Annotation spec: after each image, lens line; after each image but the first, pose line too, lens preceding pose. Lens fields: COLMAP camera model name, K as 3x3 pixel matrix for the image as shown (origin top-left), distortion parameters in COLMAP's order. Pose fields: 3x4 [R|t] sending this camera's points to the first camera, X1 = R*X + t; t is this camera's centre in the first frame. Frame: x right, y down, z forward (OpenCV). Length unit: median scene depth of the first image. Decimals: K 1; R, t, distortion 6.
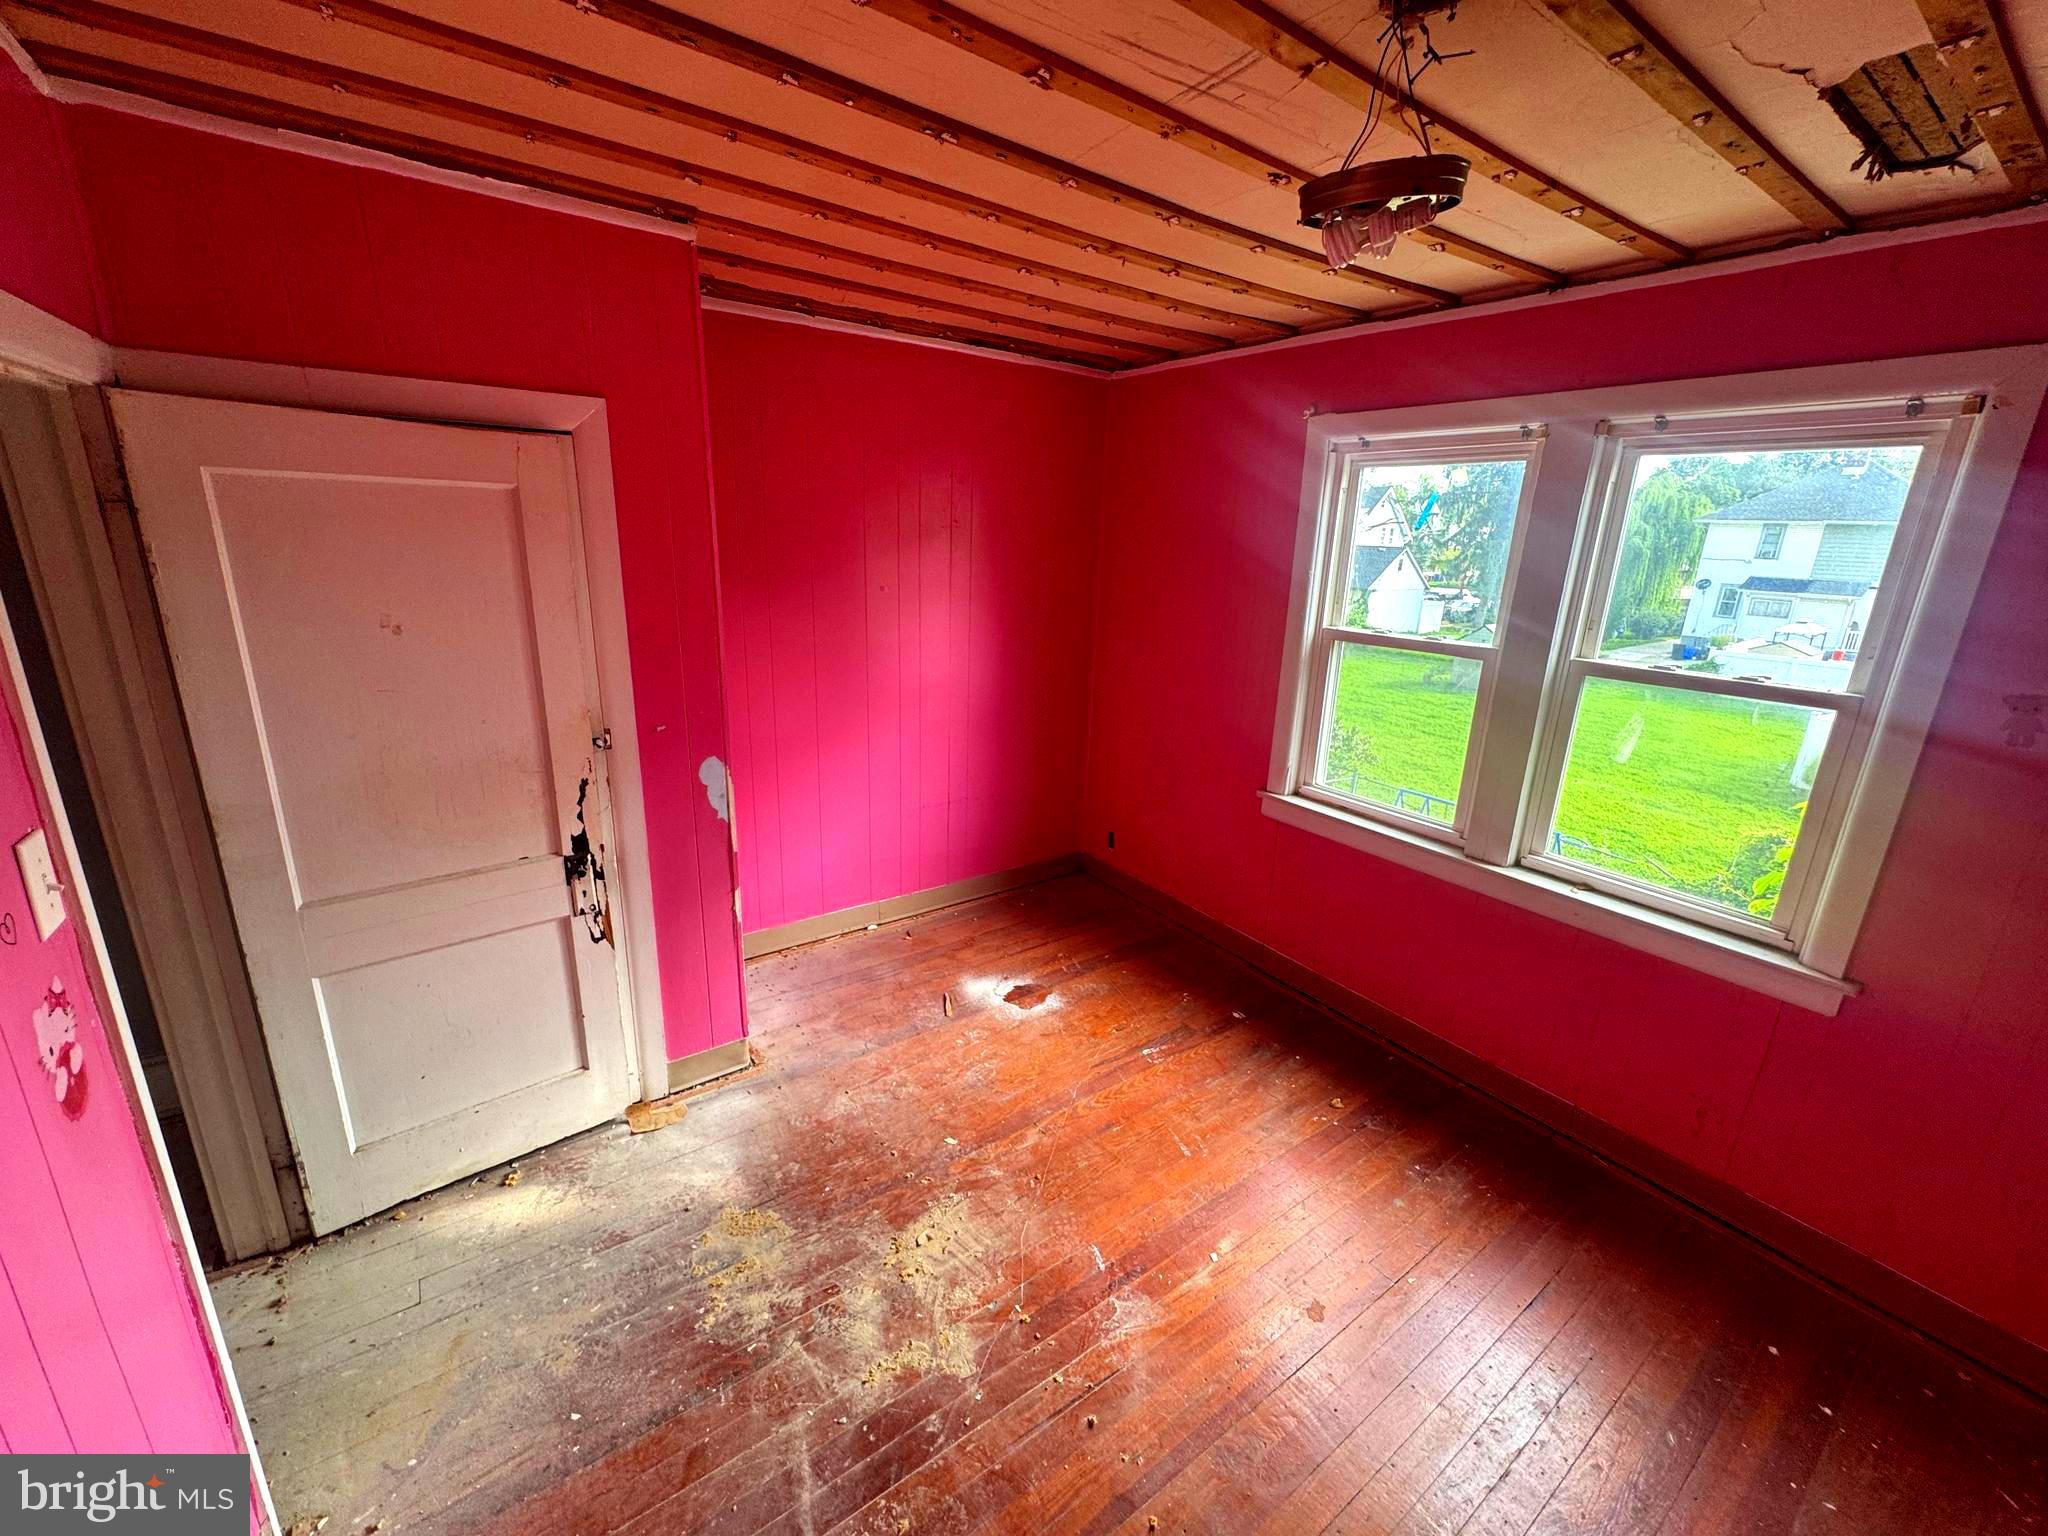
lens RADIAL K [[821.2, 0, 1023.8], [0, 821.2, 773.9], [0, 0, 1]] dist [-0.001824, -0.000134]
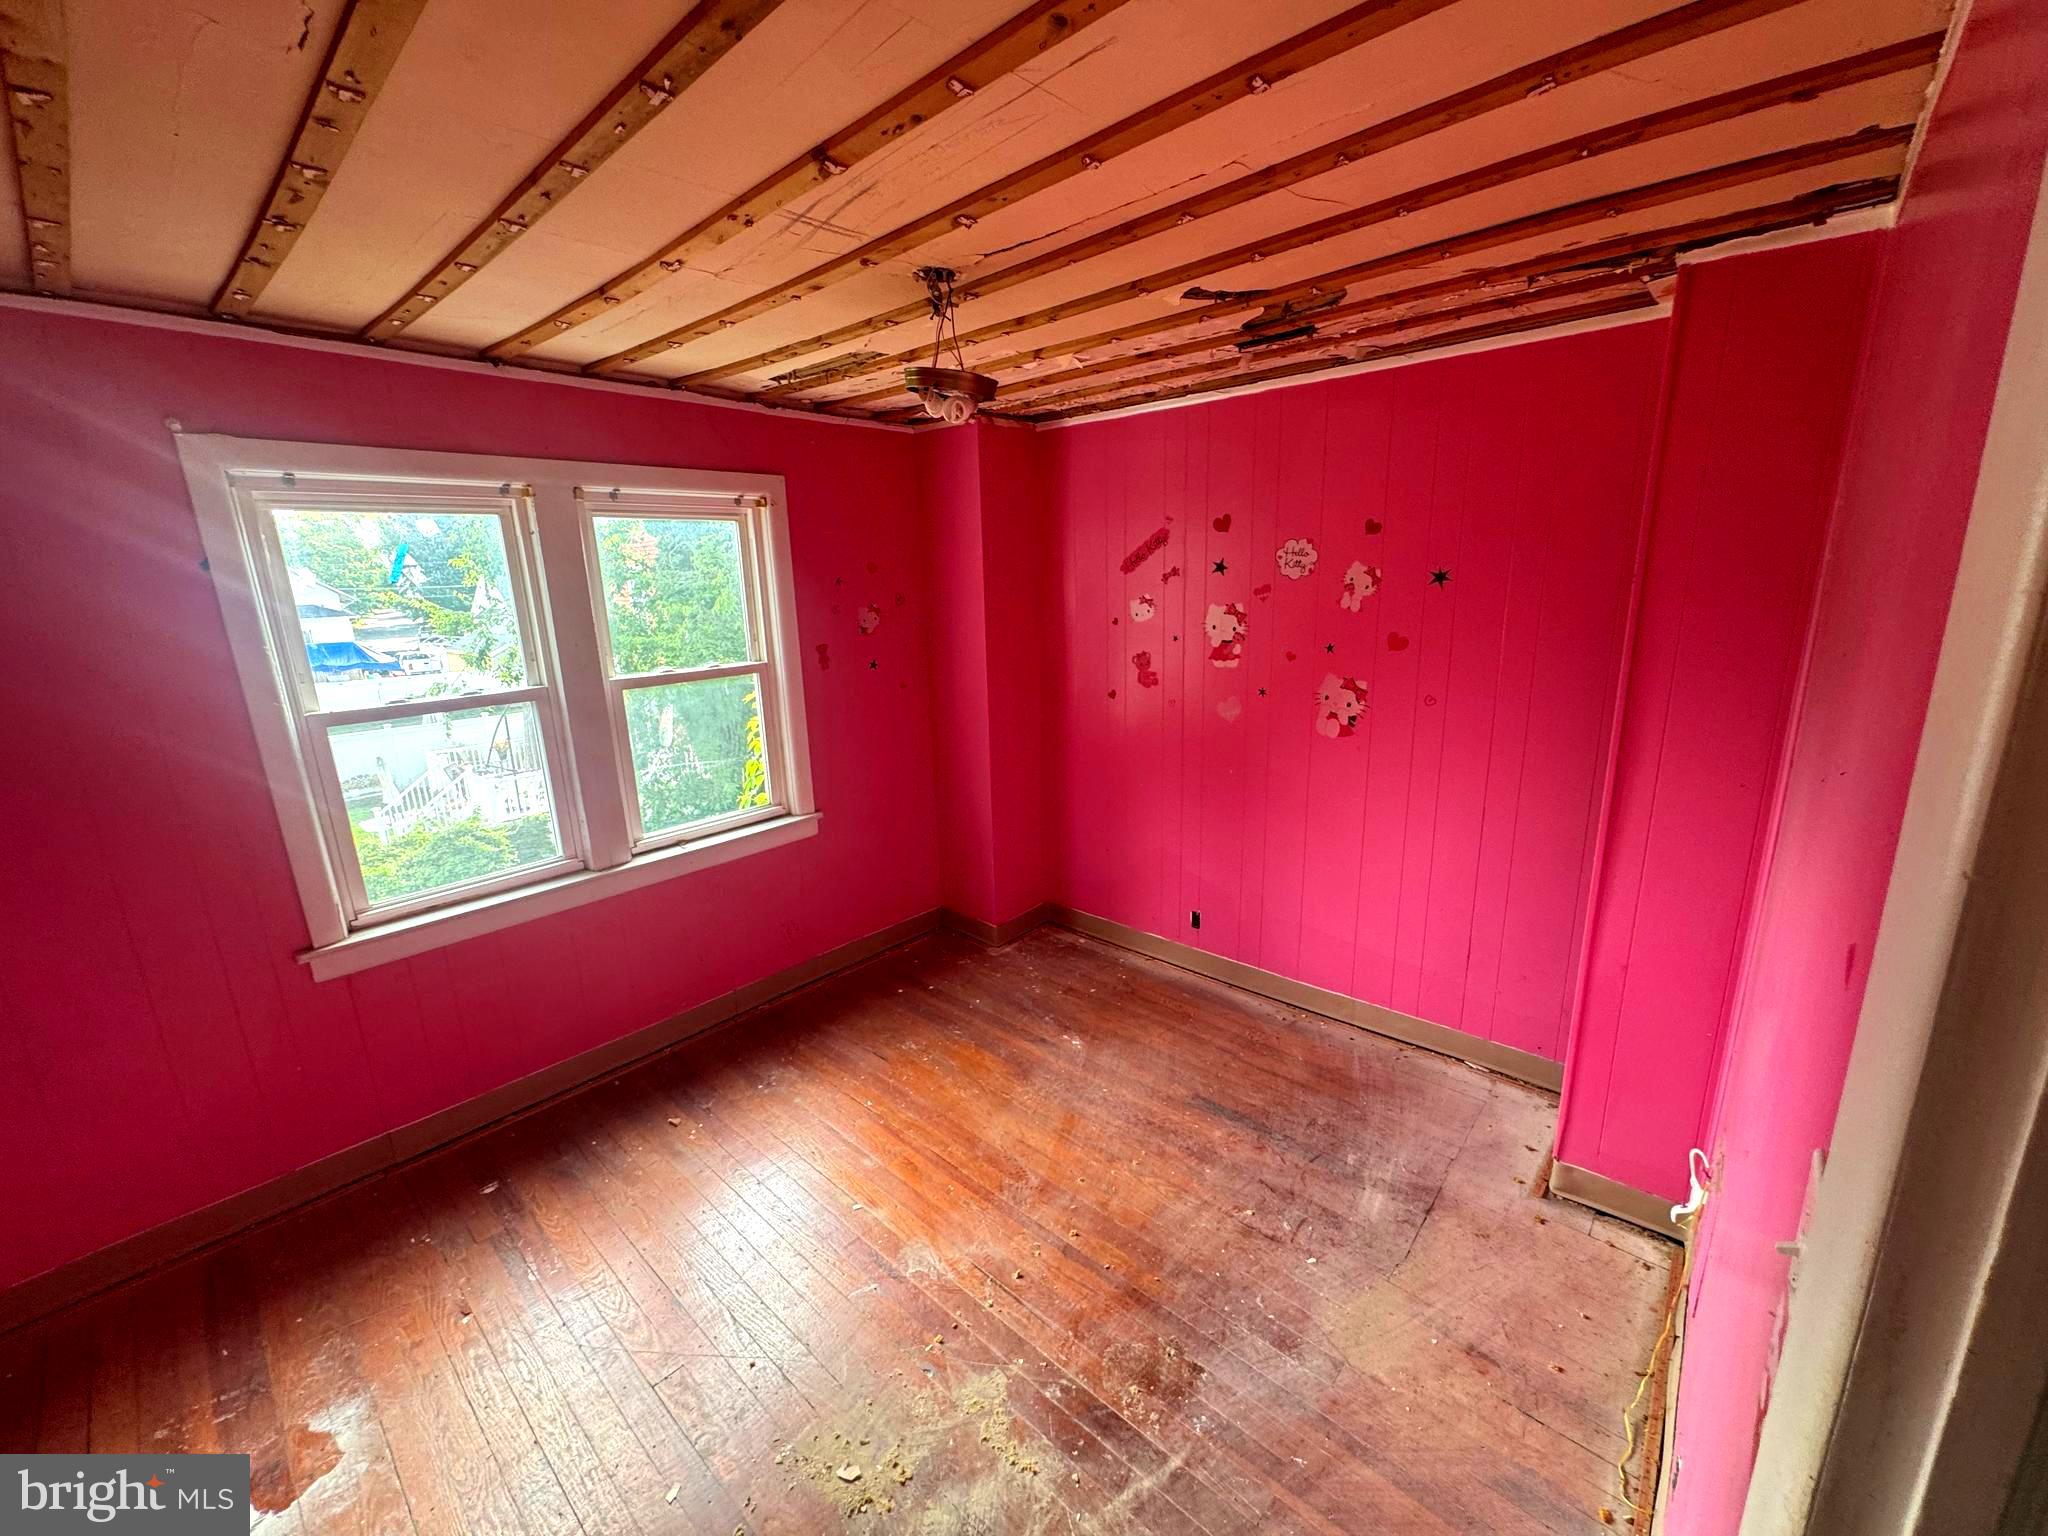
lens RADIAL K [[821.2, 0, 1023.8], [0, 821.2, 773.9], [0, 0, 1]] dist [-0.001824, -0.000134]
pose [[-0.213894, -0.265194, 0.940171, -0.847370], [0.298193, 0.898782, 0.321360, -0.292678], [-0.930231, 0.349090, -0.113165, 0.808697]]
